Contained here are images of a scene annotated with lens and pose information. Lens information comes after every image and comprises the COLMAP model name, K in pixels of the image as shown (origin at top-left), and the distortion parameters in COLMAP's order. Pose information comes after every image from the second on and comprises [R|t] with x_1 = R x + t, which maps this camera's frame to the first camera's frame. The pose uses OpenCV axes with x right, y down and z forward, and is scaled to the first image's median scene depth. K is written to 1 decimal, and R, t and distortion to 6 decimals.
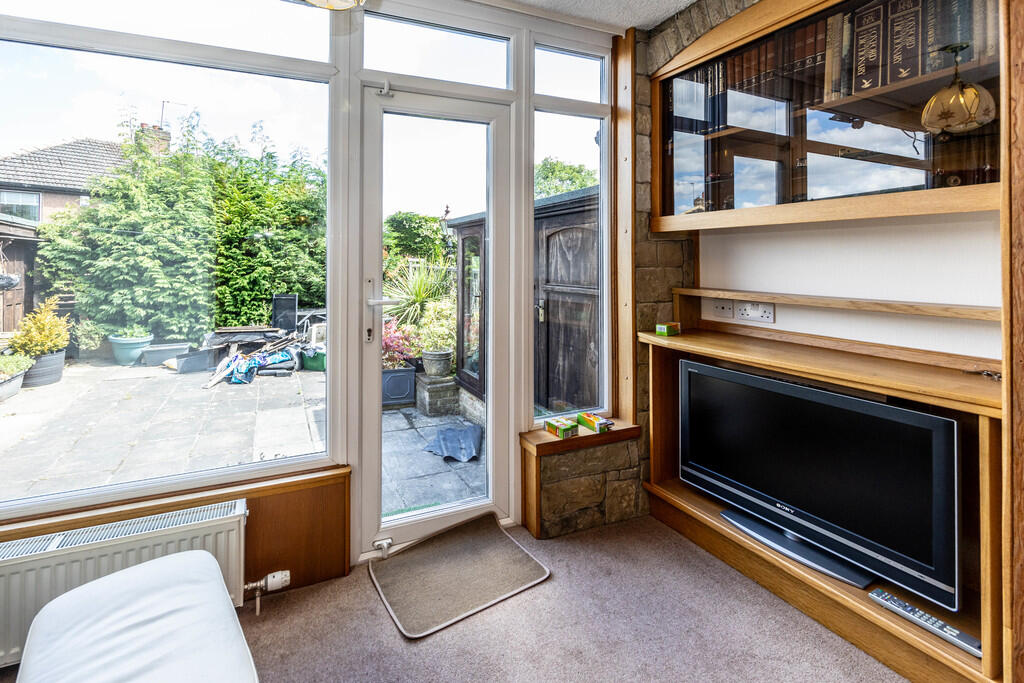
lens RADIAL K [[428.3, 0, 444.0], [0, 428.3, 249.3], [0, 0, 1]] dist [0.001475, -0.000830]
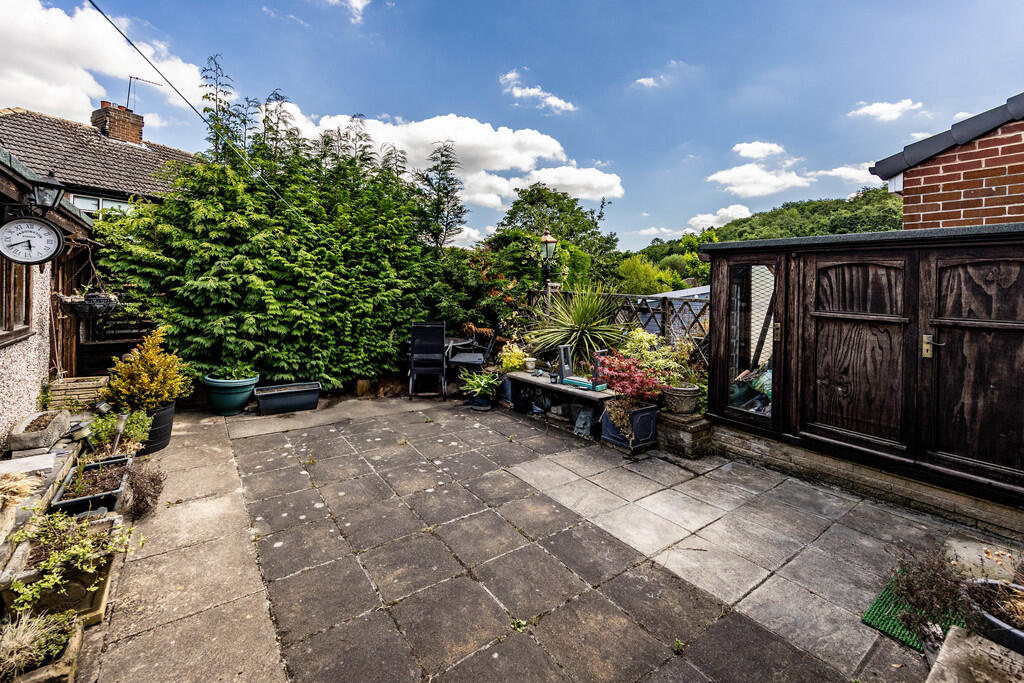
lens RADIAL K [[428.3, 0, 493.4], [0, 428.3, 284.7], [0, 0, 1]] dist [0.001475, -0.000830]
pose [[0.966135, 0.022326, 0.257069, -0.482317], [-0.029634, 0.999258, 0.024591, 0.006065], [-0.256329, -0.031376, 0.966080, 0.148590]]
